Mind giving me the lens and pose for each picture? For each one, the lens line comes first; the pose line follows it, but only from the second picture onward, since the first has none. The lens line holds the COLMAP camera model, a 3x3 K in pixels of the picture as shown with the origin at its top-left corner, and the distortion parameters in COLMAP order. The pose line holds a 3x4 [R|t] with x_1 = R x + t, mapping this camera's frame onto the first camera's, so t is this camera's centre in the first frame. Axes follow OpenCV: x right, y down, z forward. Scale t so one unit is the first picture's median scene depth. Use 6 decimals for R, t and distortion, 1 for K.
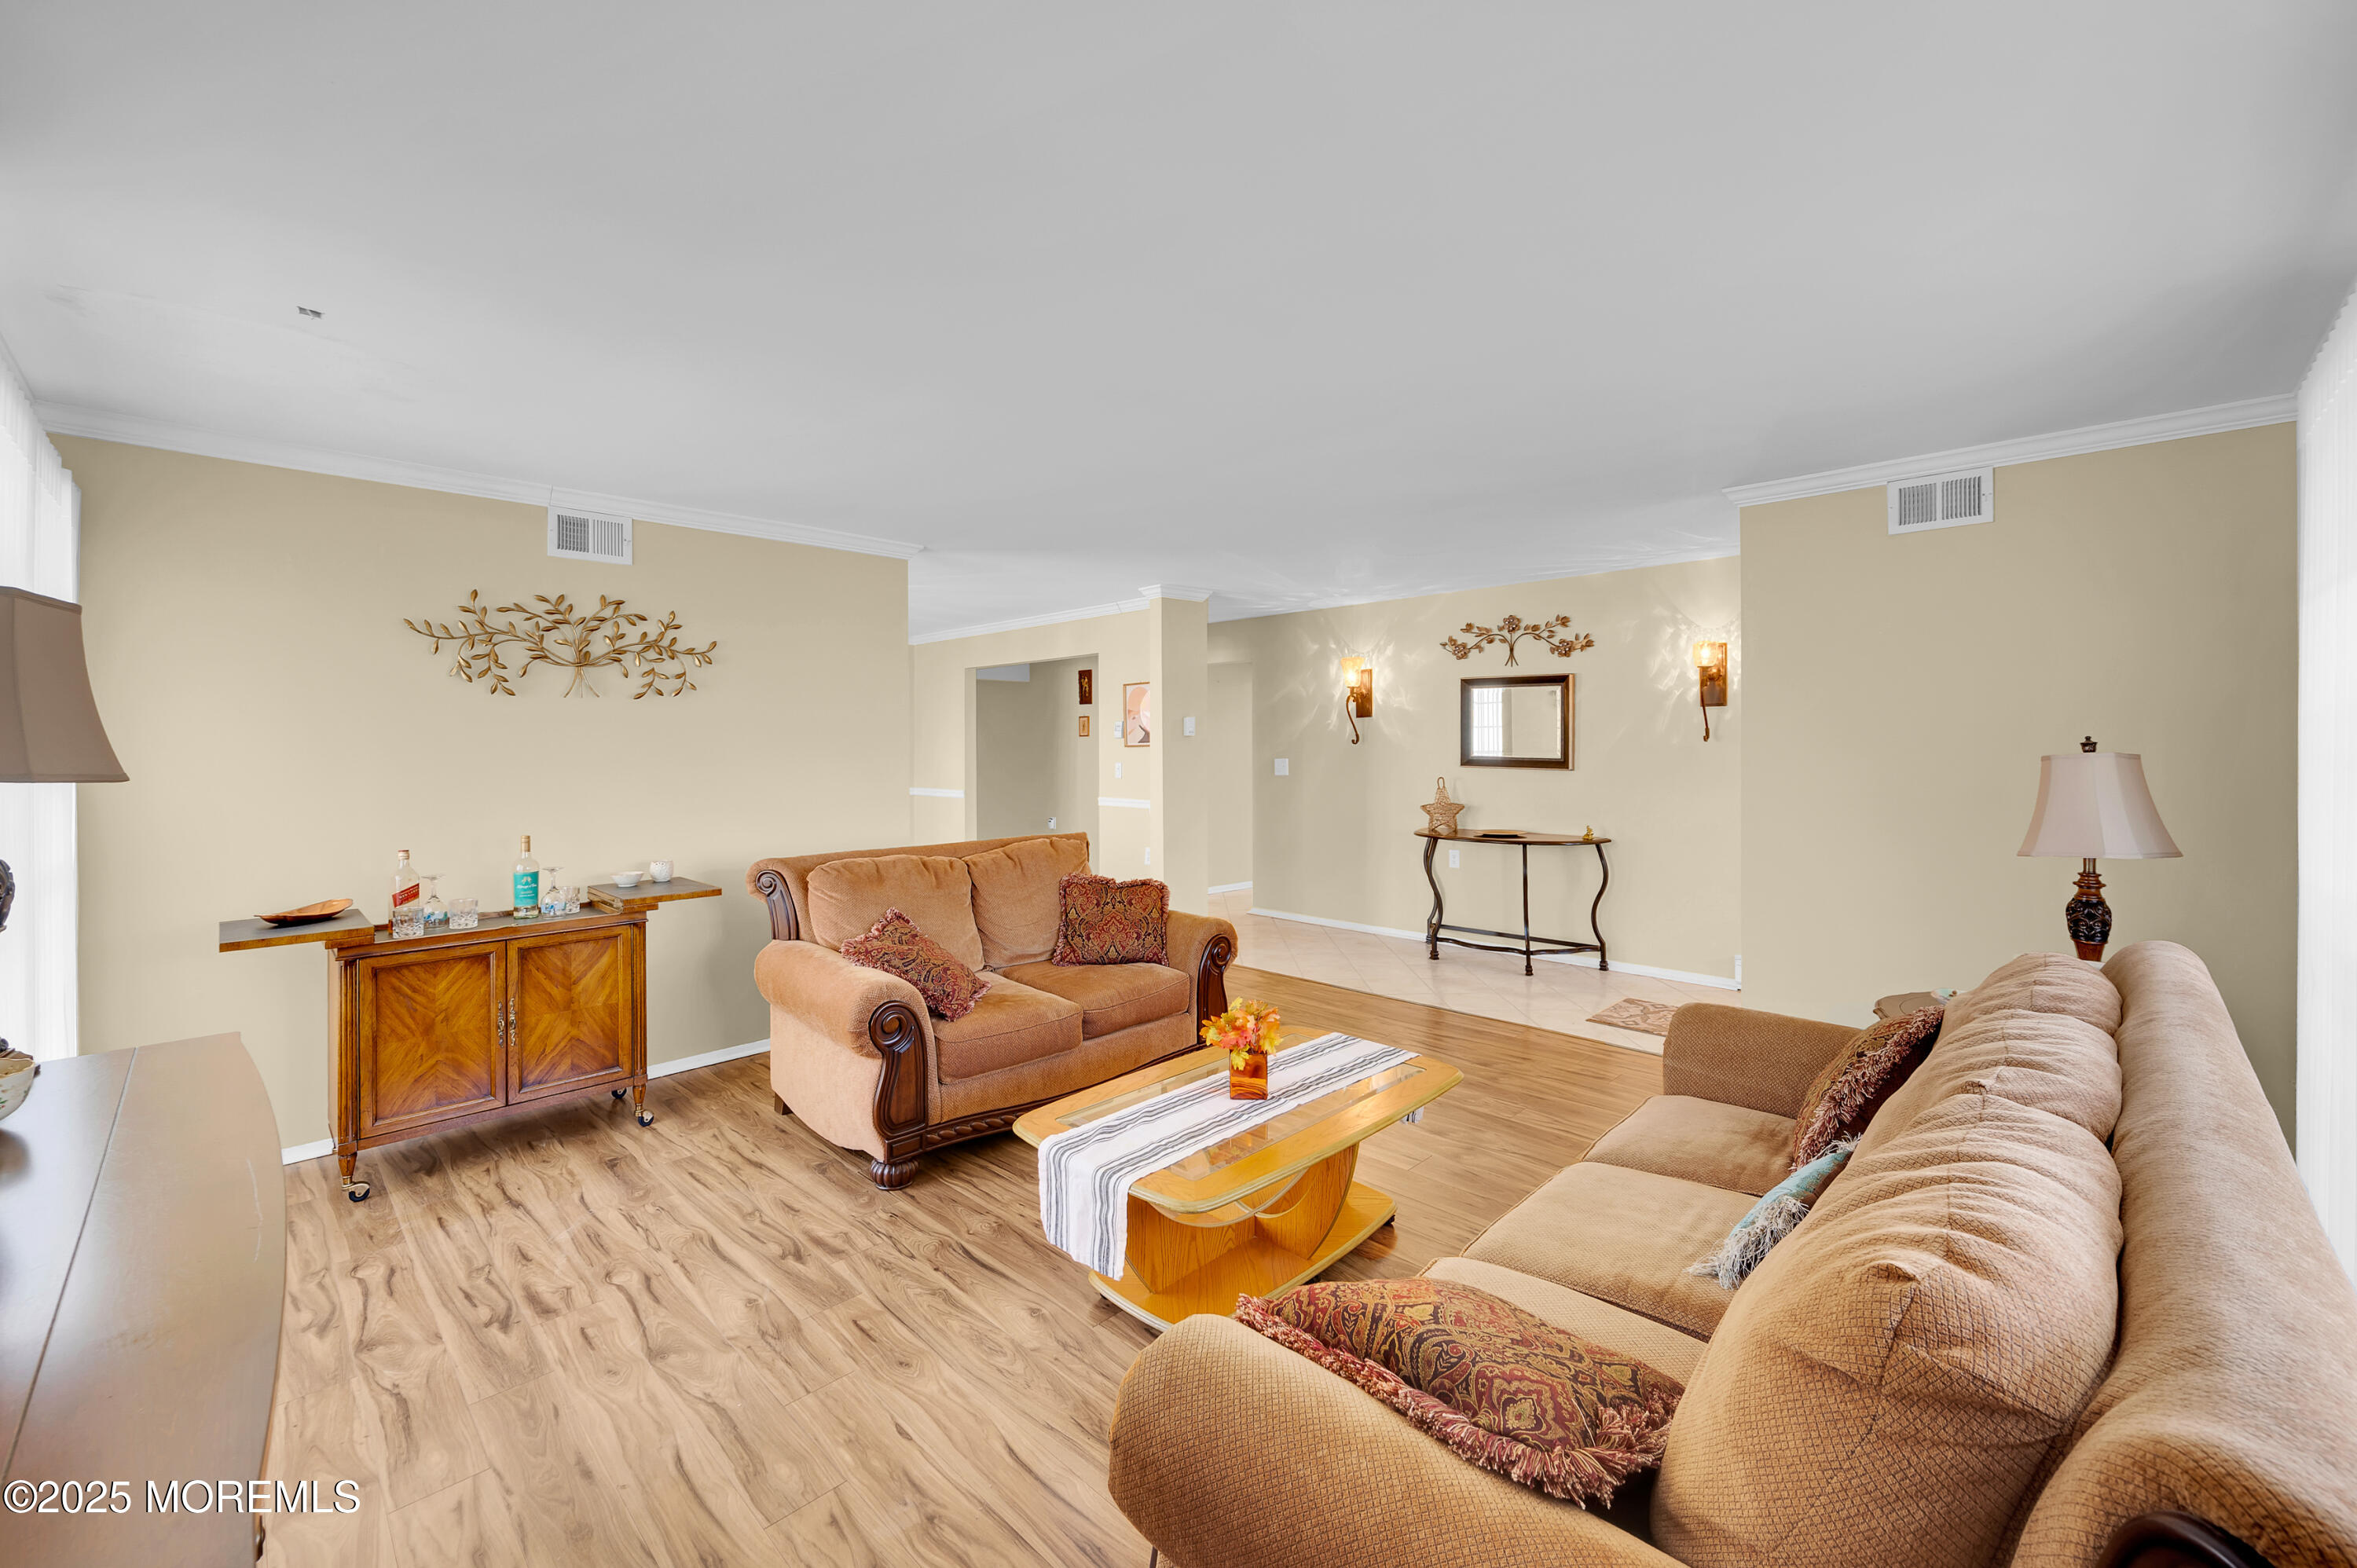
lens RADIAL K [[927.0, 0, 1197.7], [0, 927.0, 790.9], [0, 0, 1]] dist [-0.000960, 0.000444]
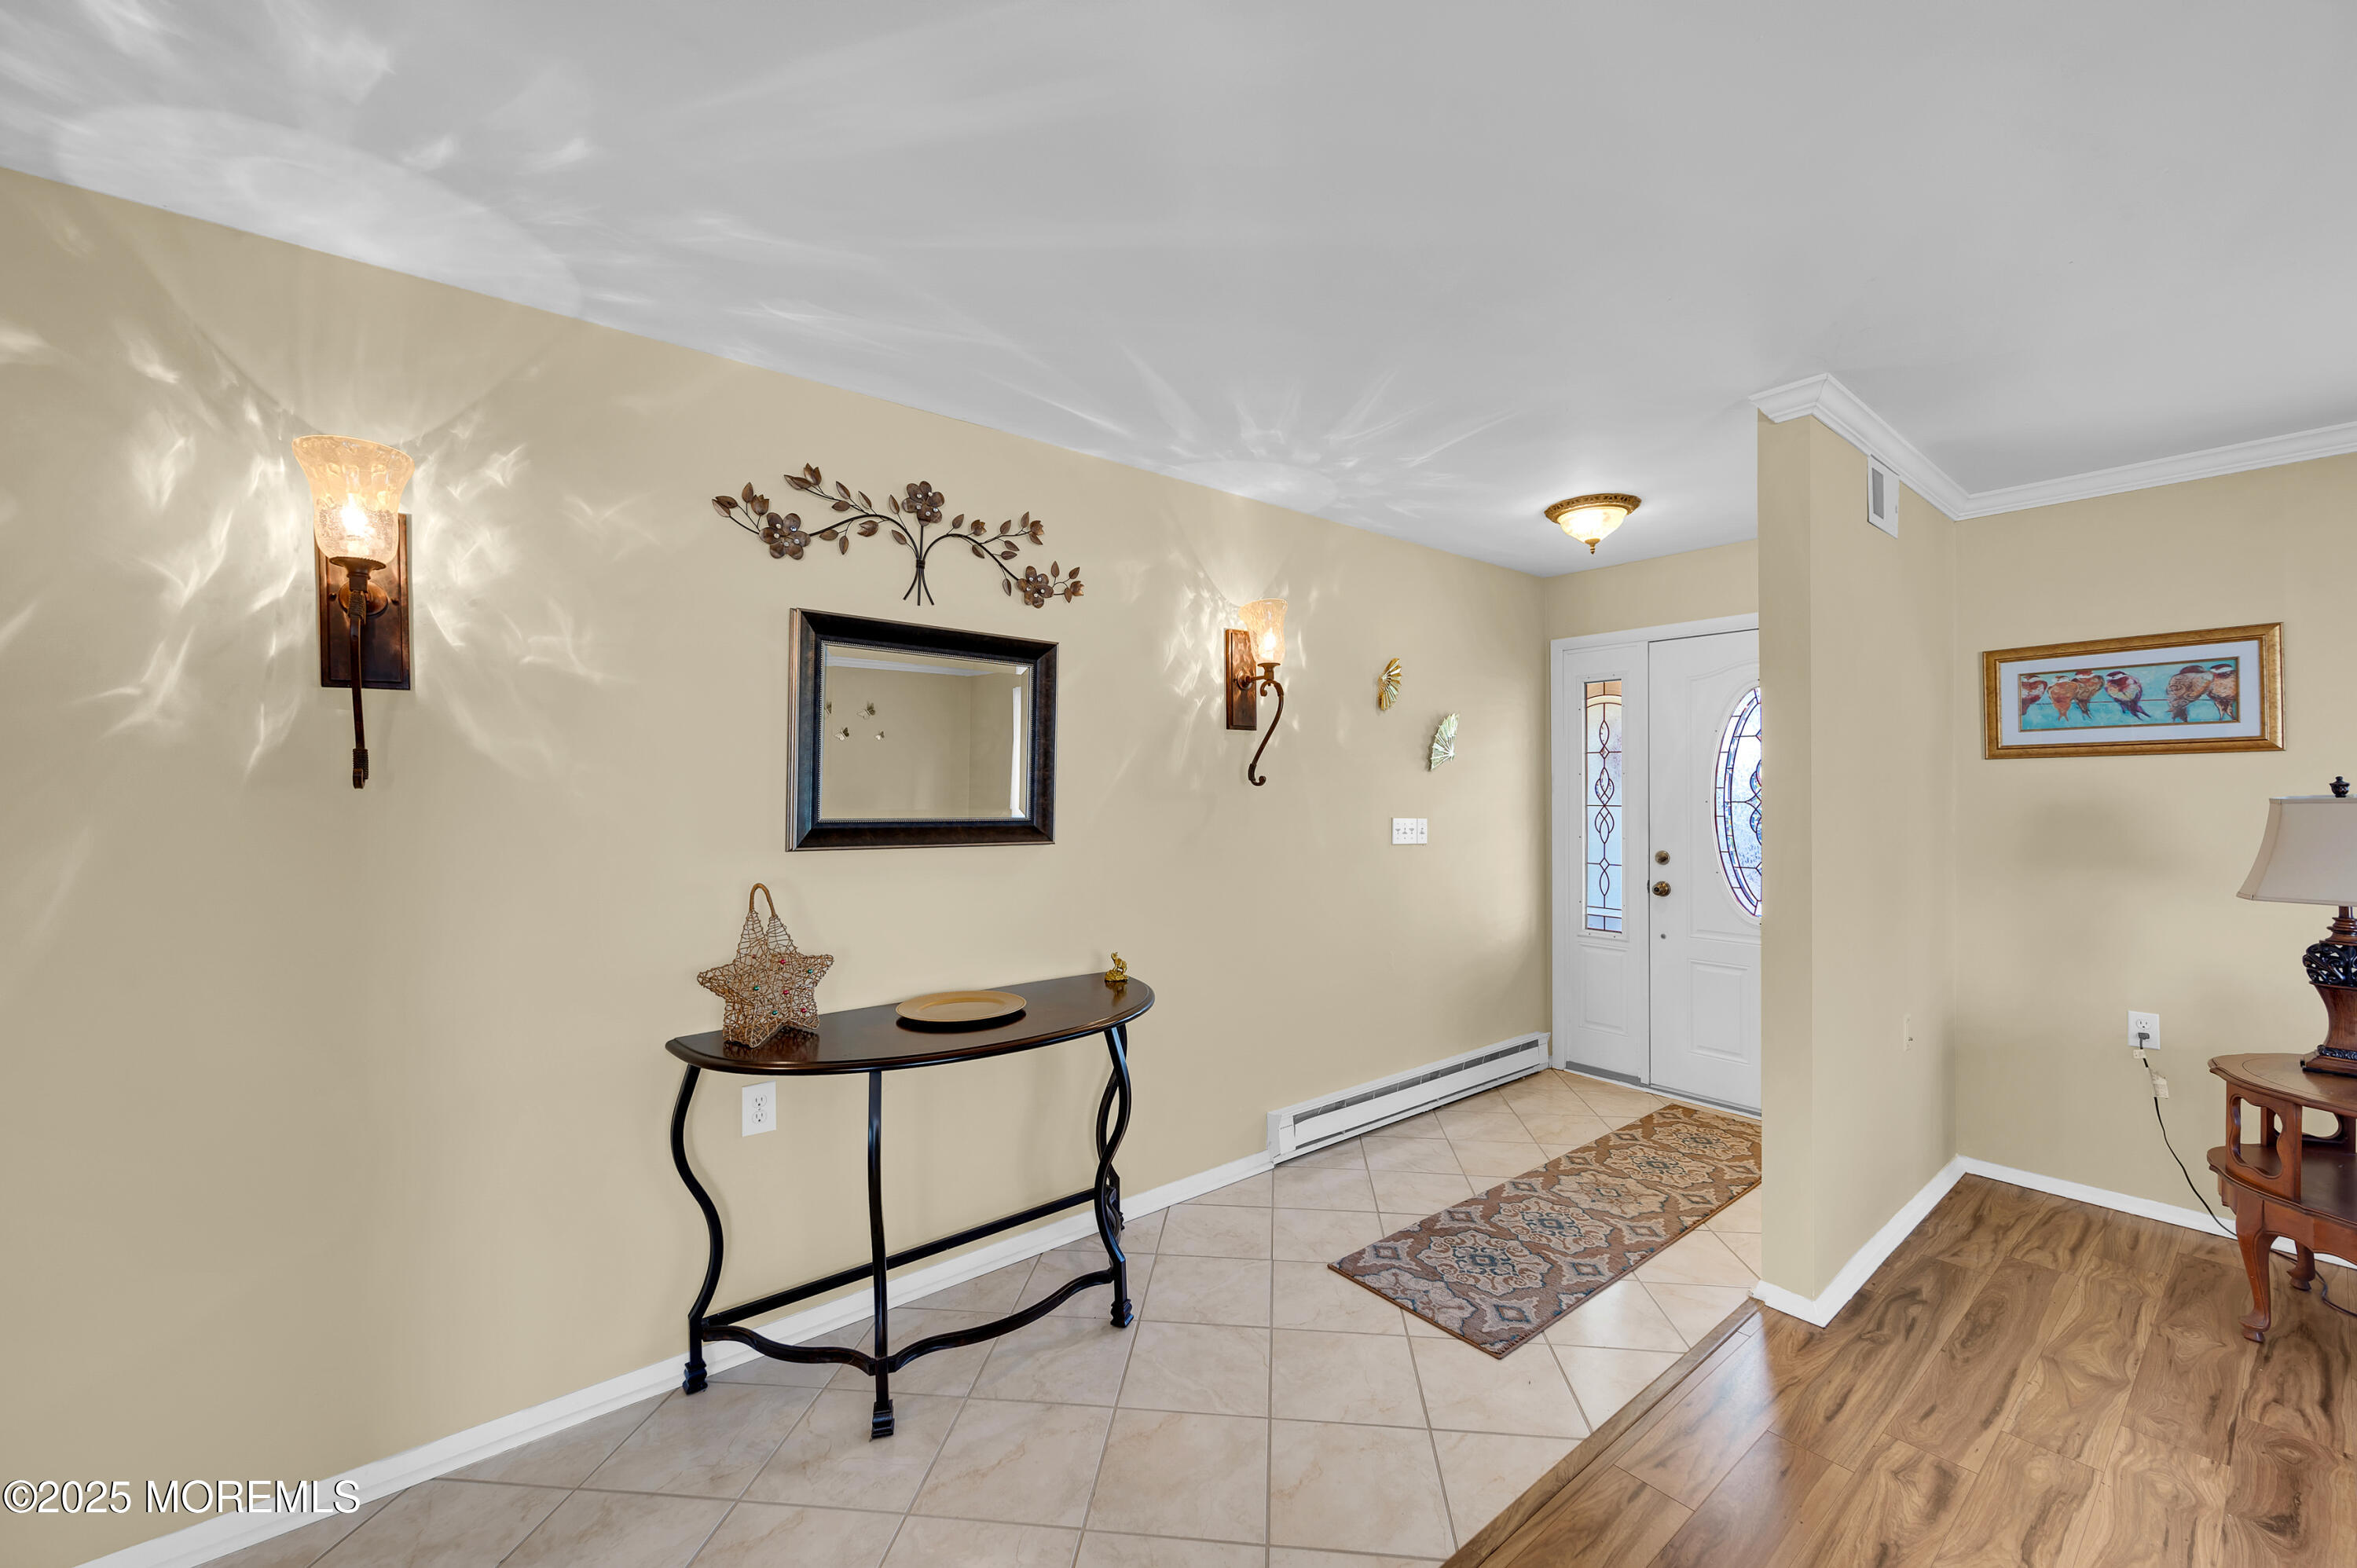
lens RADIAL K [[927.0, 0, 1187.9], [0, 927.0, 796.0], [0, 0, 1]] dist [-0.000960, 0.000444]
pose [[0.129174, 0.004234, 0.991613, -0.062239], [0.056241, 0.998350, -0.011589, -0.037131], [-0.990026, 0.057267, 0.128723, 0.855888]]
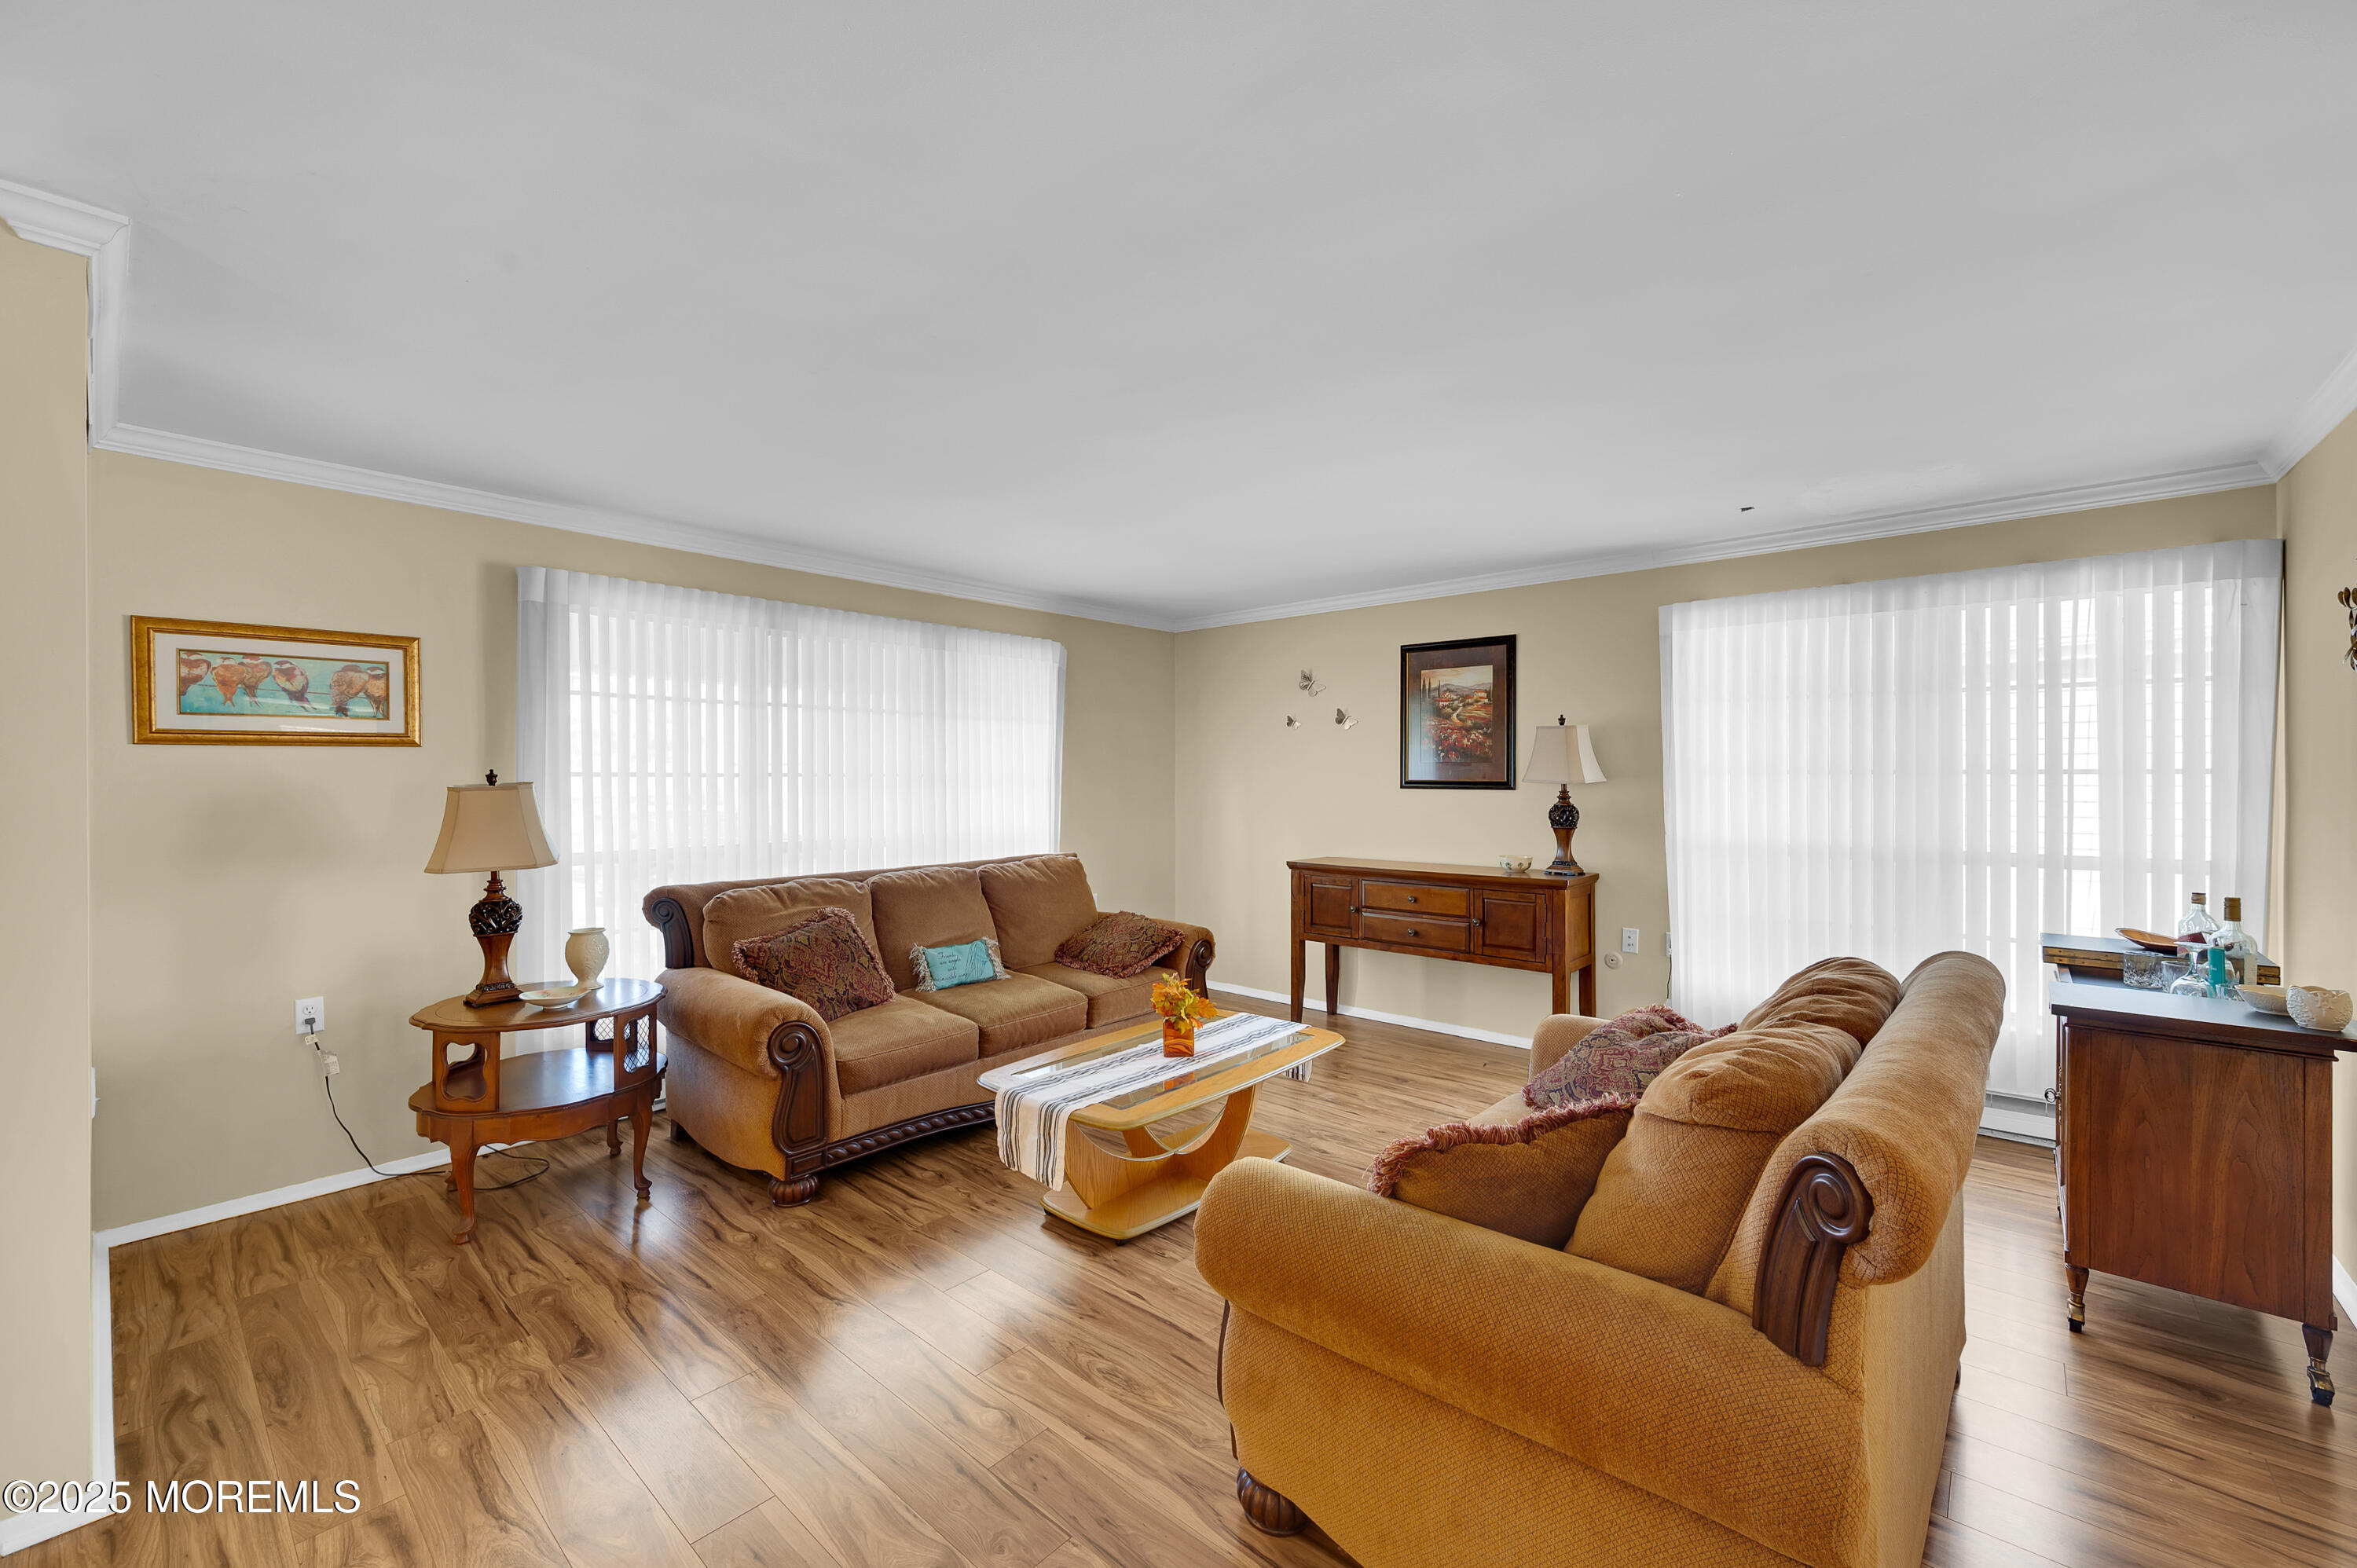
lens RADIAL K [[927.0, 0, 1180.1], [0, 927.0, 780.4], [0, 0, 1]] dist [-0.000960, 0.000444]
pose [[-0.999345, 0.011484, -0.034305, 0.038801], [0.009462, 0.998240, 0.058540, -0.042484], [0.034917, 0.058177, -0.997695, 0.937349]]
